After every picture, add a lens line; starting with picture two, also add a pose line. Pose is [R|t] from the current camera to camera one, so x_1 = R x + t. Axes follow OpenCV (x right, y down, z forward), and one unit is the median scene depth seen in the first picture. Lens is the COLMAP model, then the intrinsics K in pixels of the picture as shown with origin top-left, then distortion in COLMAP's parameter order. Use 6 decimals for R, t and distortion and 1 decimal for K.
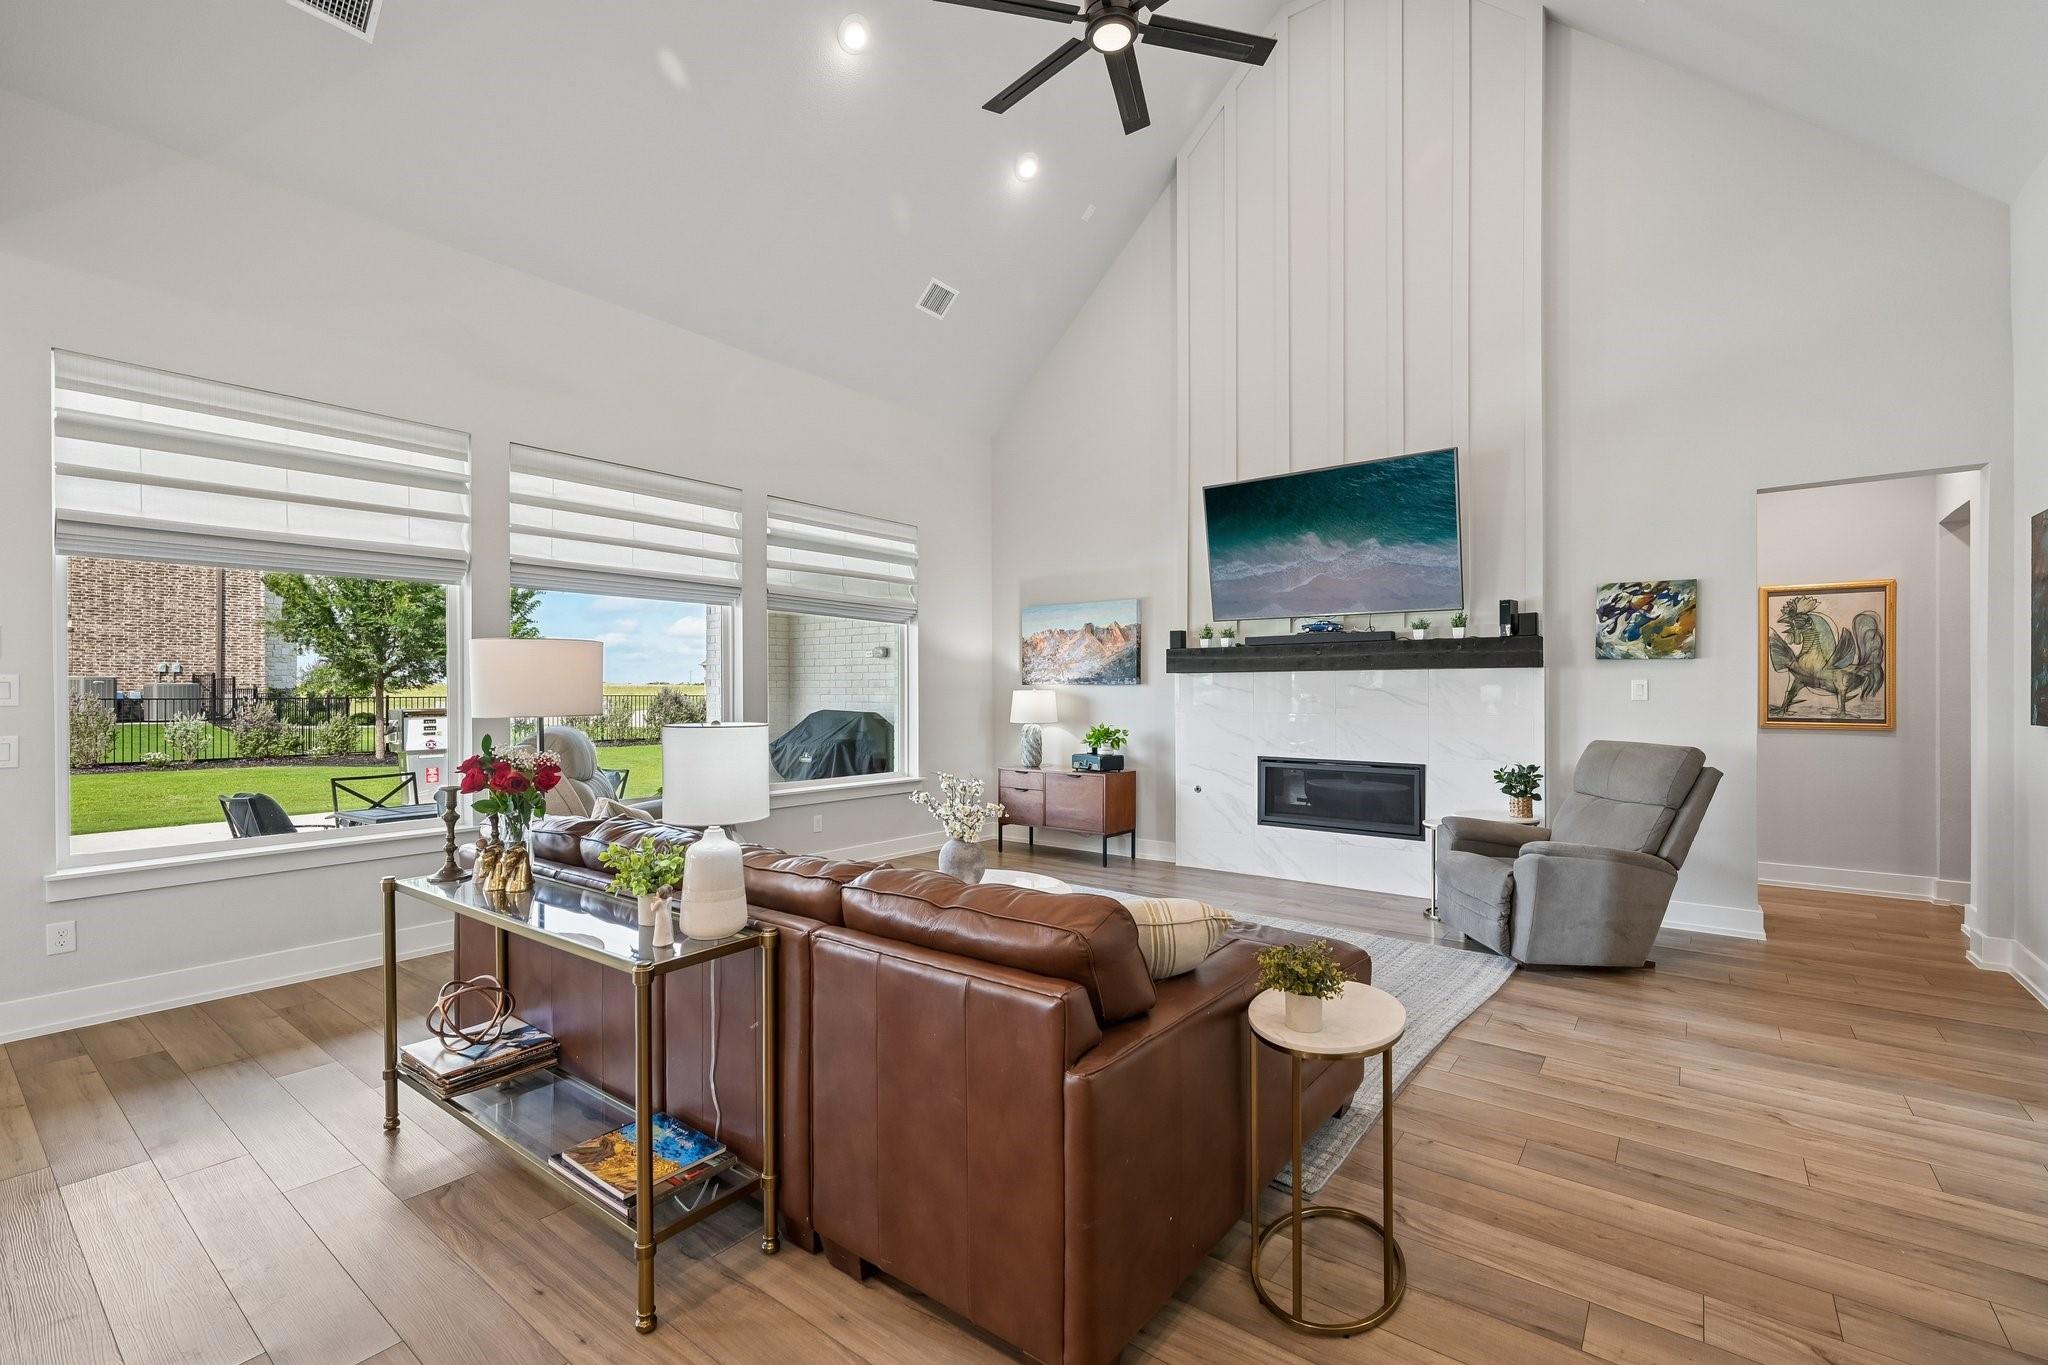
lens RADIAL K [[889.1, 0, 1027.0], [0, 889.1, 693.5], [0, 0, 1]] dist [0.000998, 0.000094]
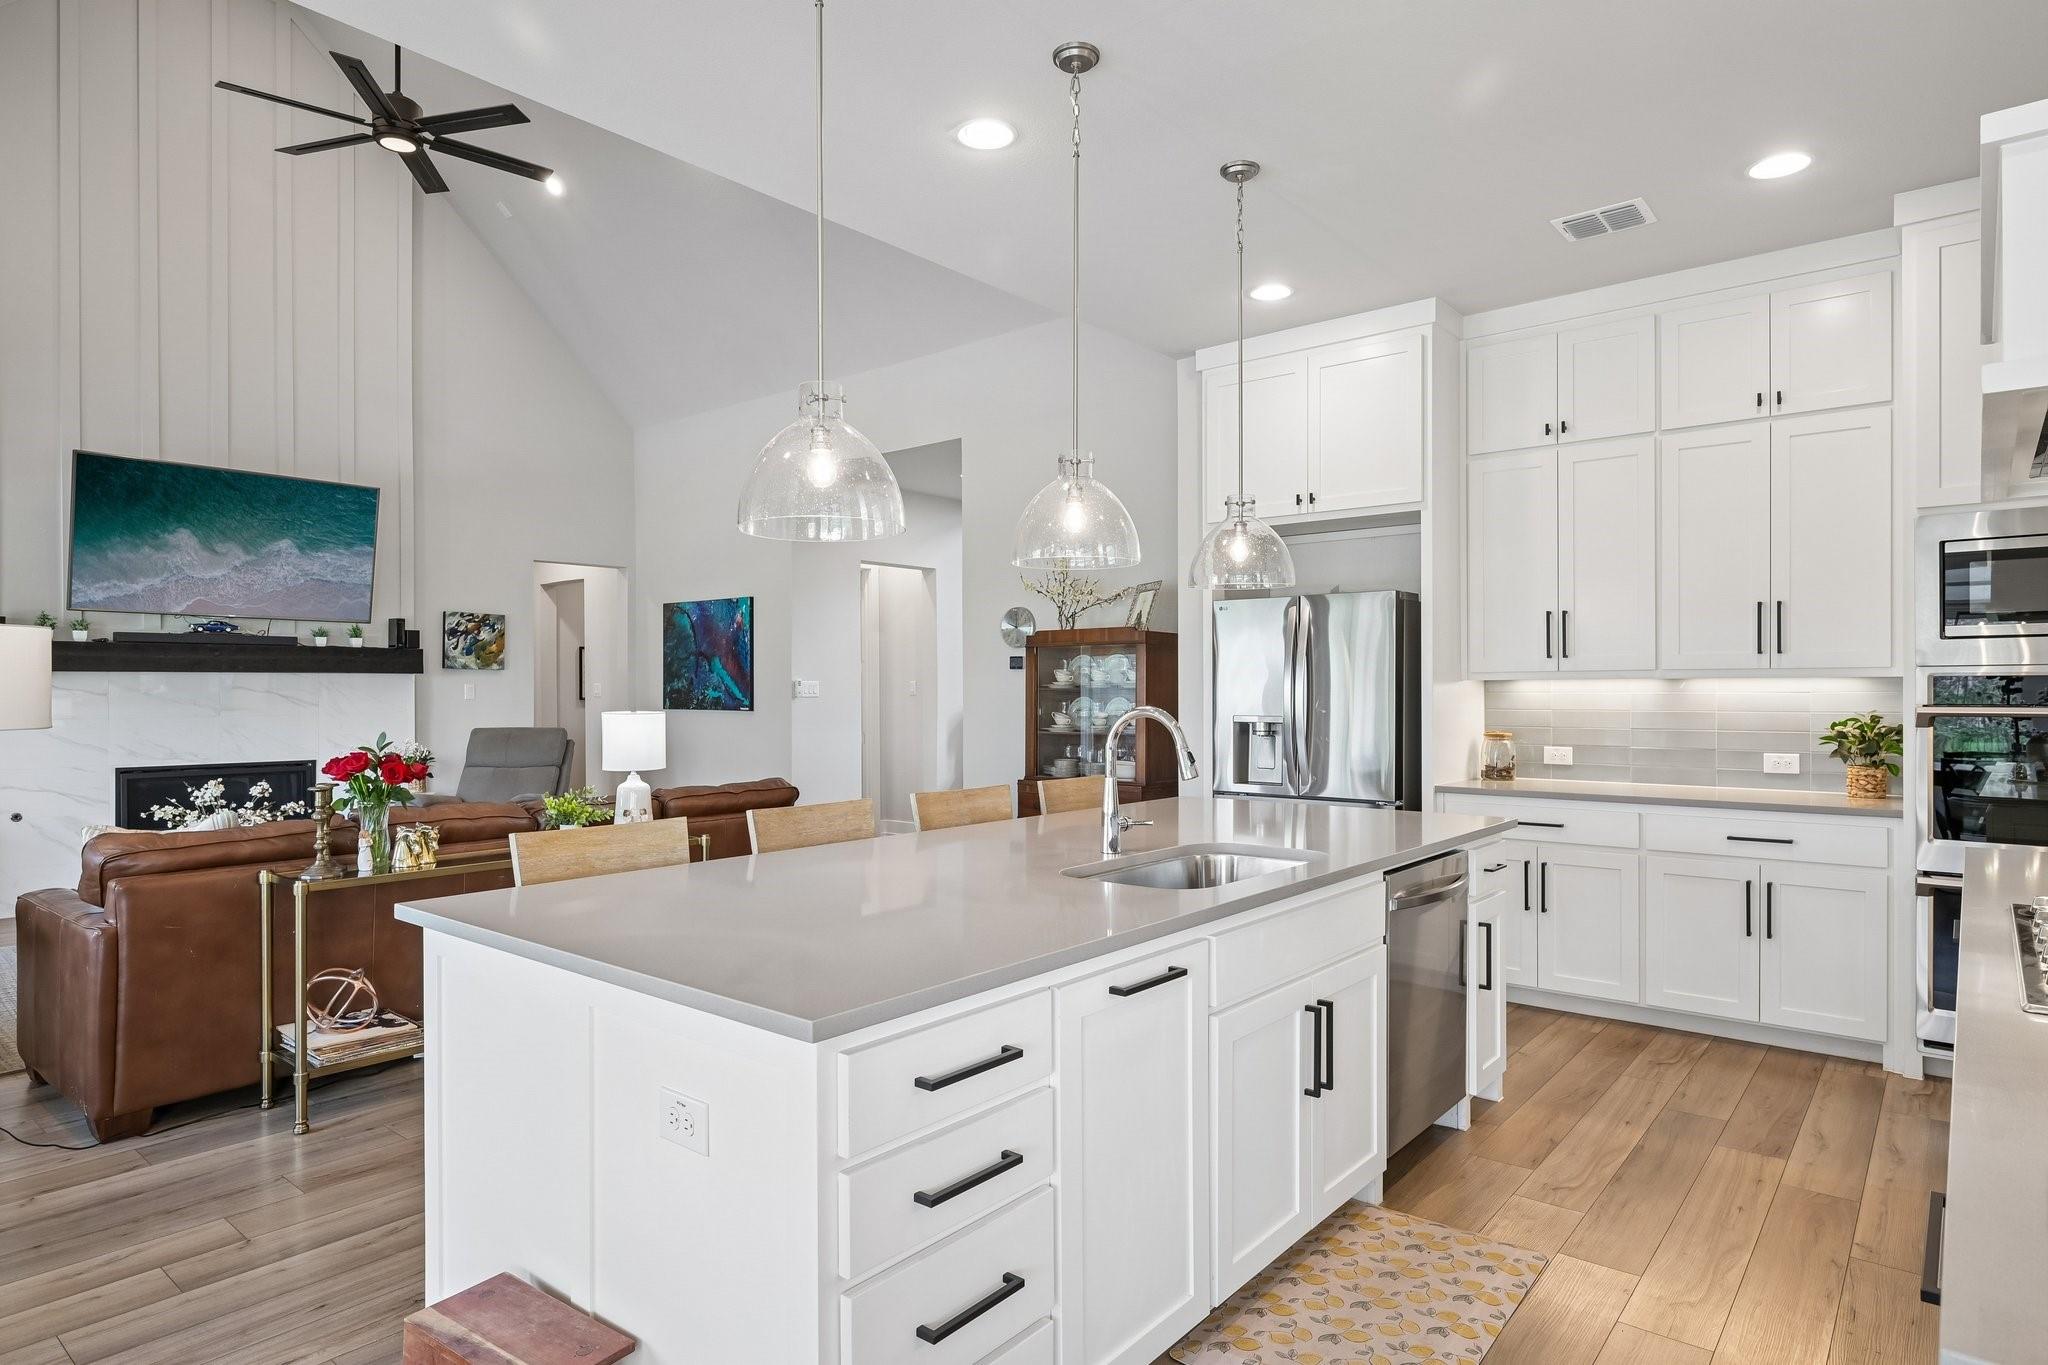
lens RADIAL K [[1139.3, 0, 1024.0], [0, 1139.3, 682.5], [0, 0, 1]] dist [-0.000515, -0.000151]
pose [[0.040197, 0.007885, 0.999161, -1.014388], [0.007515, 0.999938, -0.008194, 0.002771], [-0.999164, 0.007838, 0.040135, 0.077191]]
